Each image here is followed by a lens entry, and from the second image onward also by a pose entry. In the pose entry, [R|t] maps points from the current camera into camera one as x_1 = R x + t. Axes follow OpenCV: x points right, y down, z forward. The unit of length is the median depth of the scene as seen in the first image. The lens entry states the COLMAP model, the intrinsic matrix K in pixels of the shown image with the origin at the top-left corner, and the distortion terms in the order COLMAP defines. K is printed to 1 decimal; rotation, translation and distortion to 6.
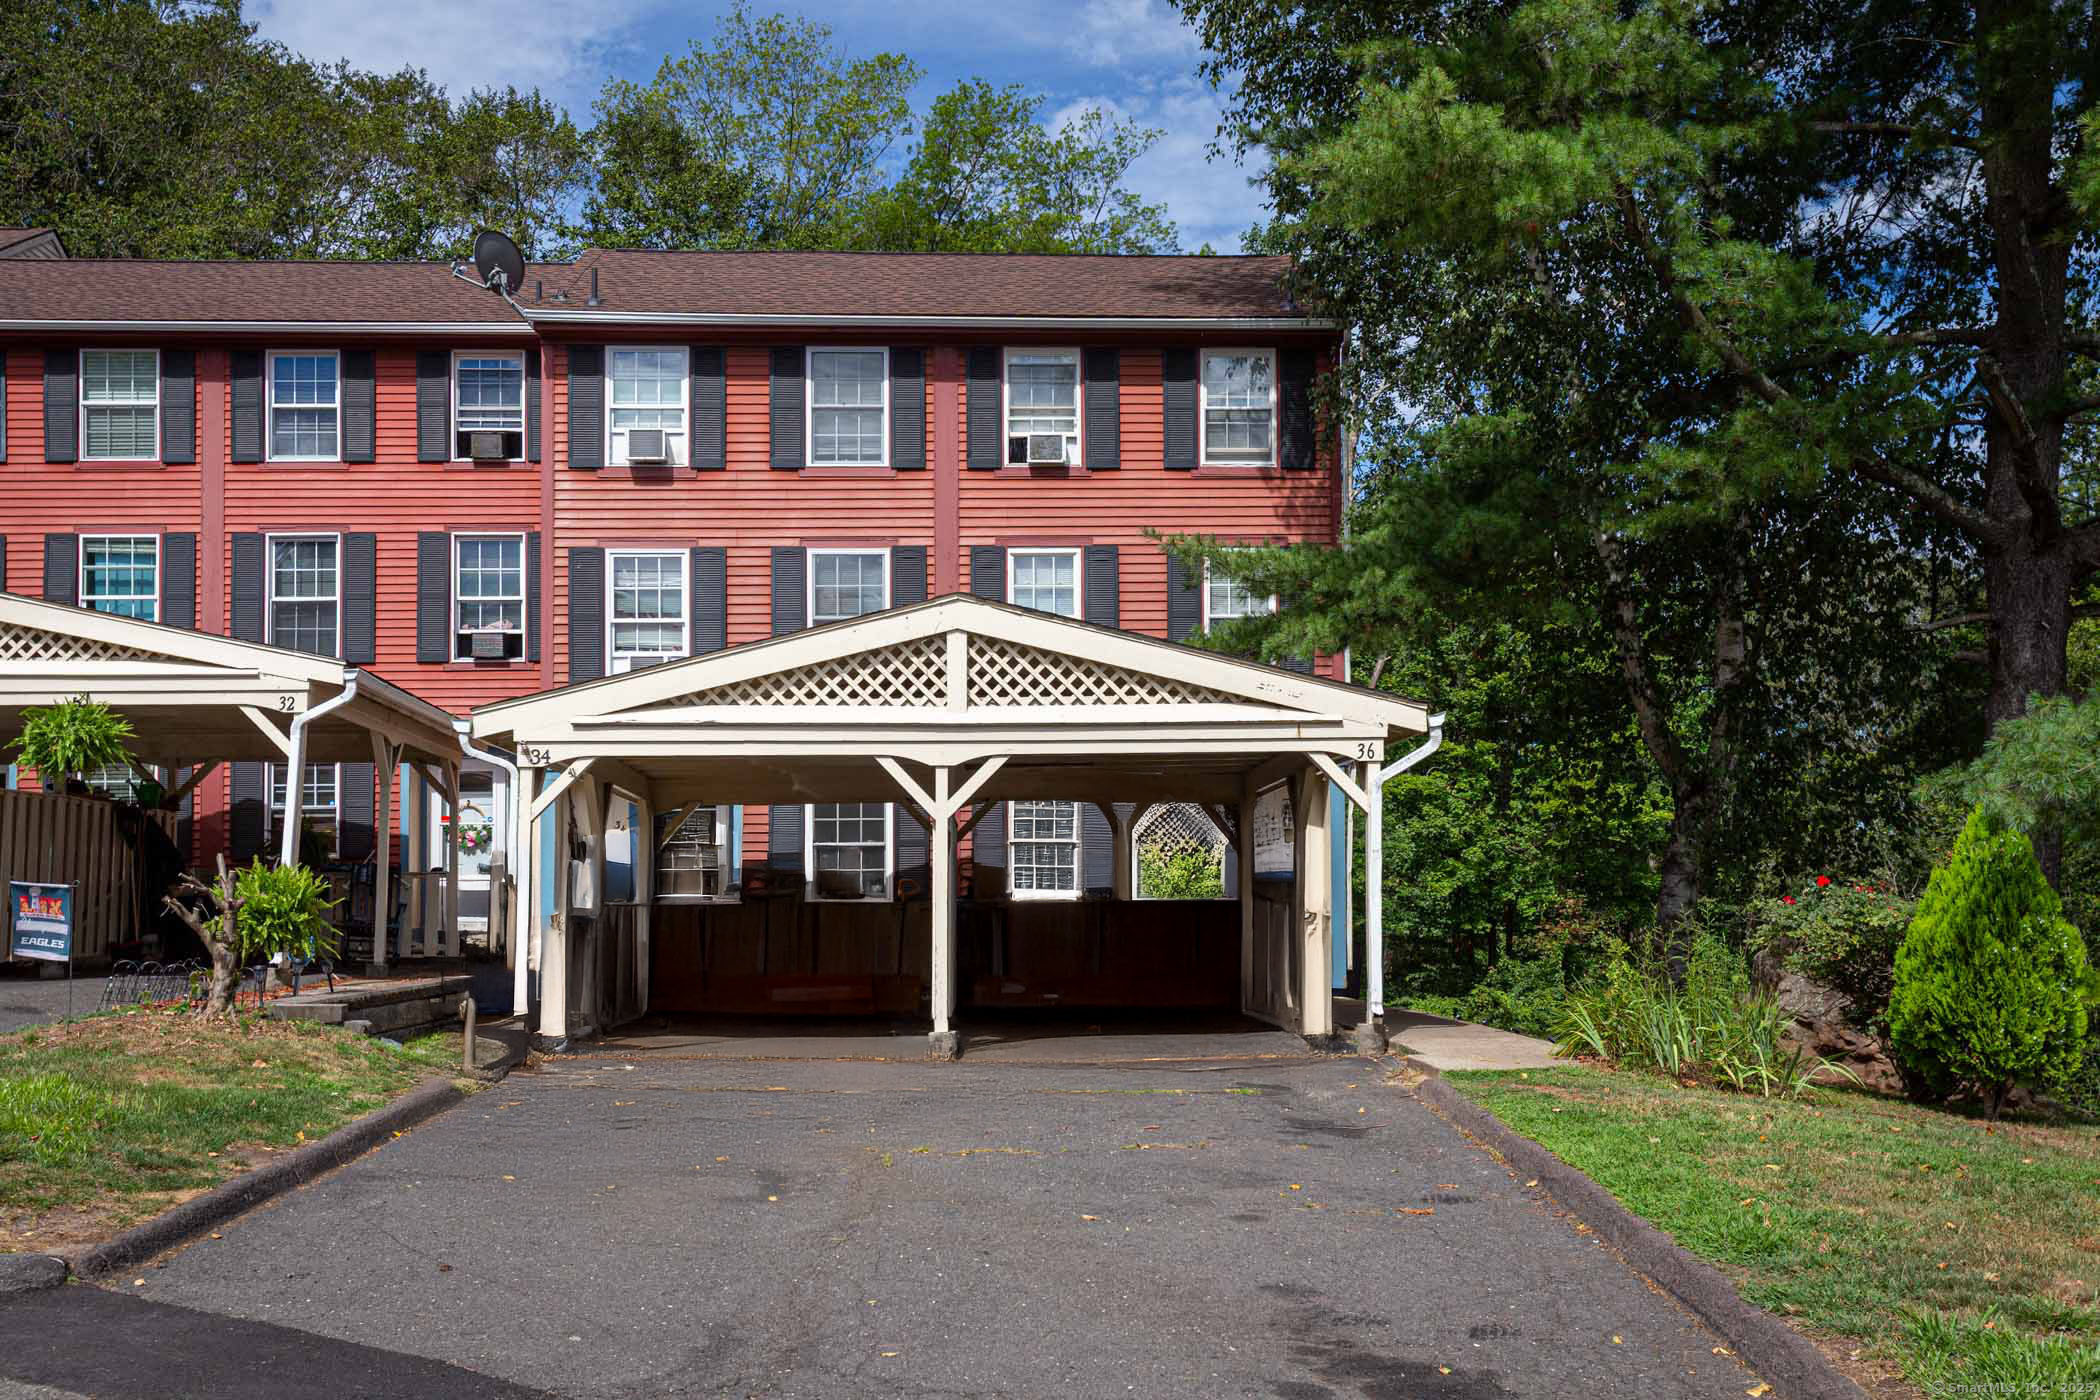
lens RADIAL K [[2167.6, 0, 1050.0], [0, 2167.6, 700.0], [0, 0, 1]] dist [-0.004476, -0.005016]
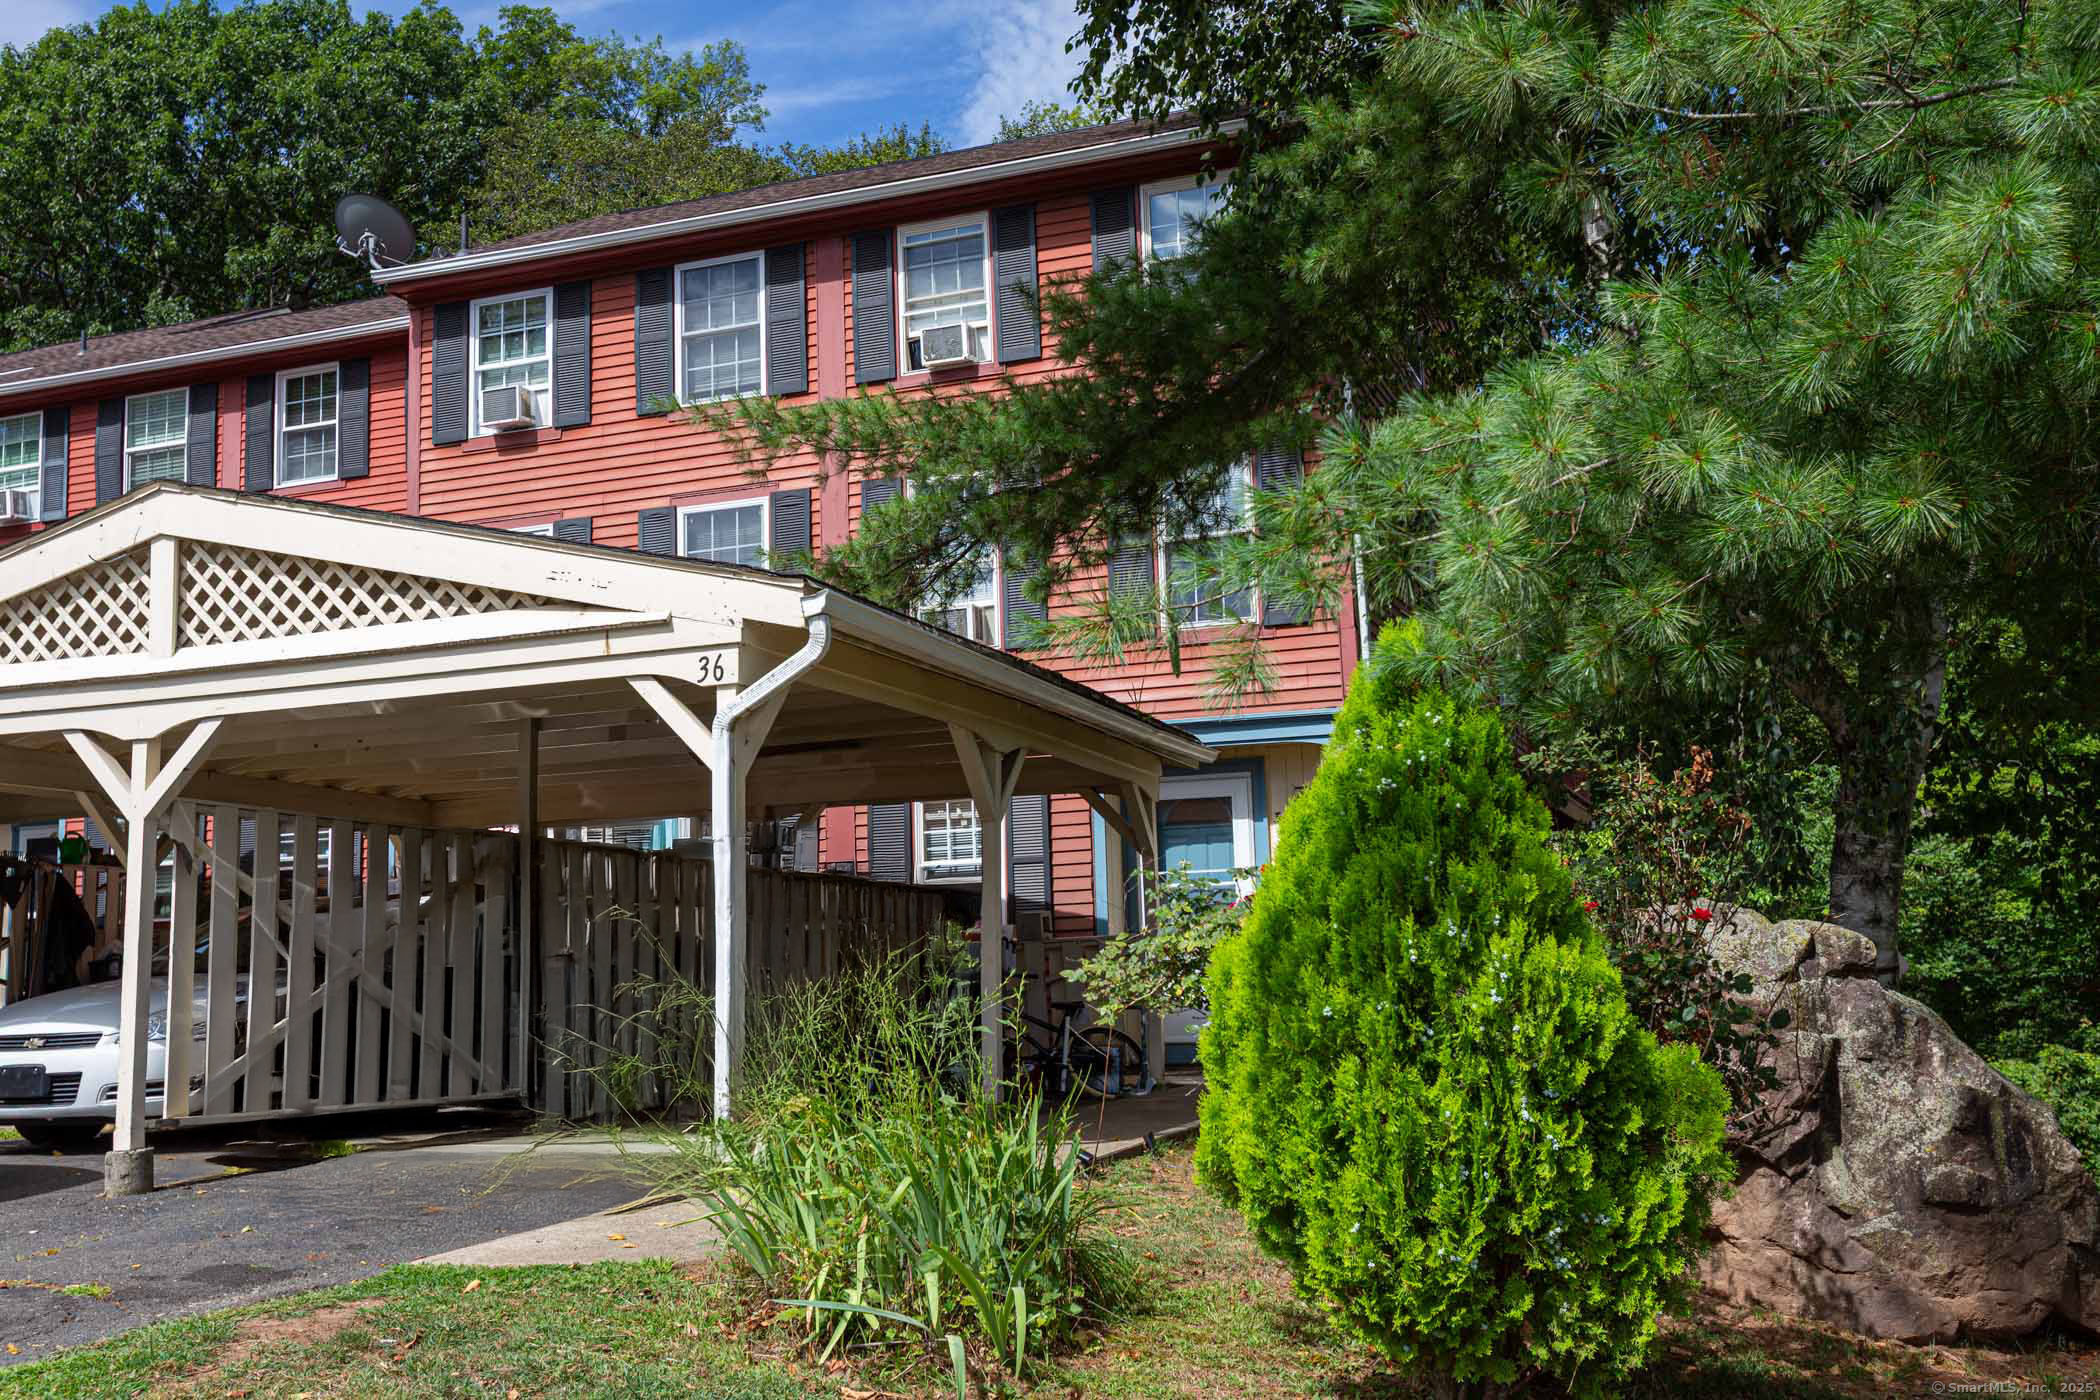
lens RADIAL K [[1979.8, 0, 1050.0], [0, 1979.8, 700.0], [0, 0, 1]] dist [-0.002432, 0.004402]
pose [[0.914417, -0.074170, -0.397920, 0.443816], [0.063088, 0.997170, -0.040891, 0.059915], [0.399827, 0.012287, 0.916508, 0.543054]]
